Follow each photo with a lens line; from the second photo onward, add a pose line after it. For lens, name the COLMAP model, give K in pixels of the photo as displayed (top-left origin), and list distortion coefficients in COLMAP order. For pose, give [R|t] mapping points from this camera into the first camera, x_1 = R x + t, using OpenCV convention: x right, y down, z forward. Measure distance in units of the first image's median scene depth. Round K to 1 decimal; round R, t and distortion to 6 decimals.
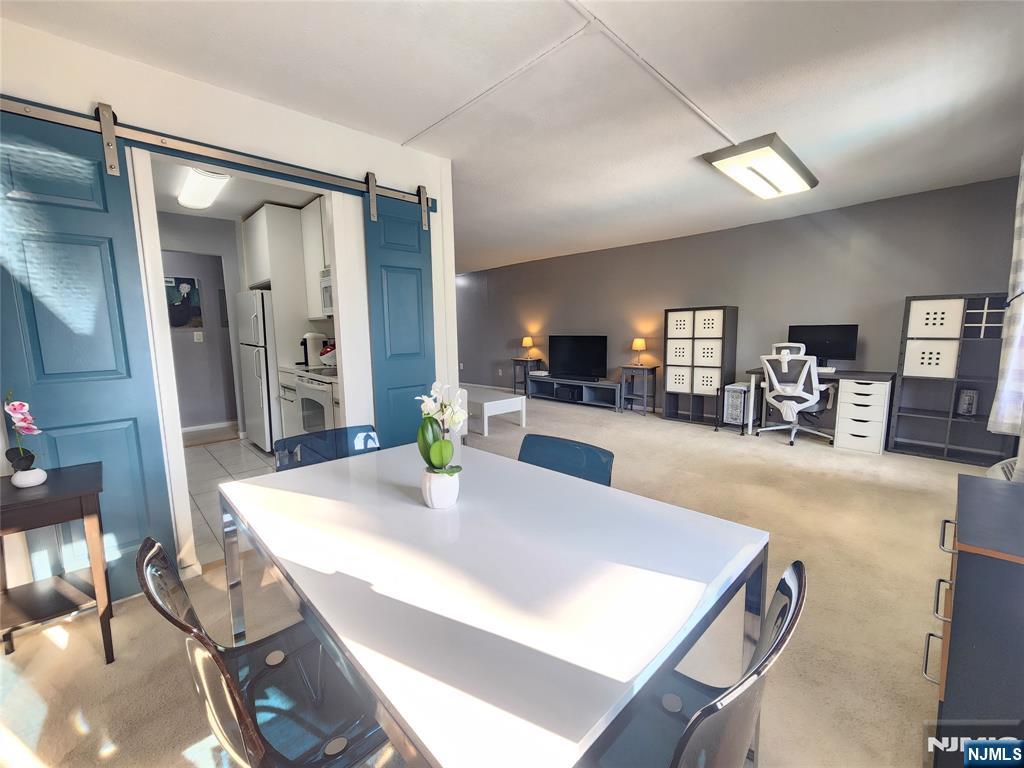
lens RADIAL K [[424.4, 0, 510.0], [0, 424.4, 381.6], [0, 0, 1]] dist [0.002119, -0.000579]
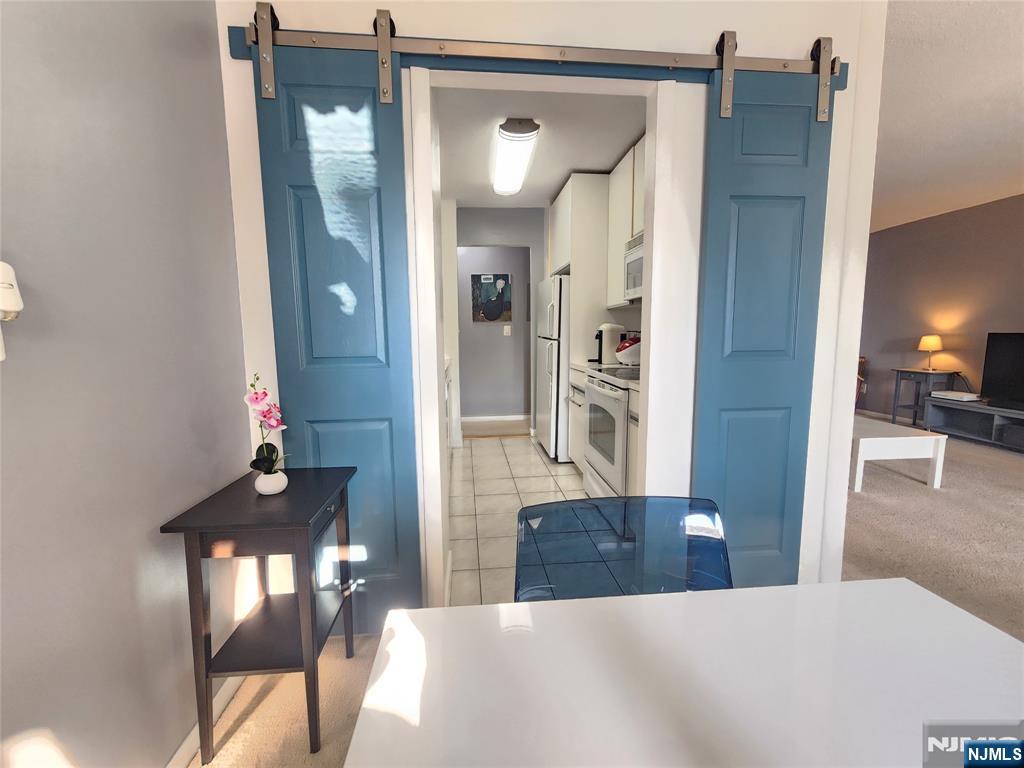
lens RADIAL K [[424.4, 0, 507.3], [0, 424.4, 385.2], [0, 0, 1]] dist [0.002119, -0.000579]
pose [[0.784343, 0.081701, -0.614923, -0.111243], [-0.077728, 0.996420, 0.033245, -0.009041], [0.615438, 0.021721, 0.787886, 0.244511]]
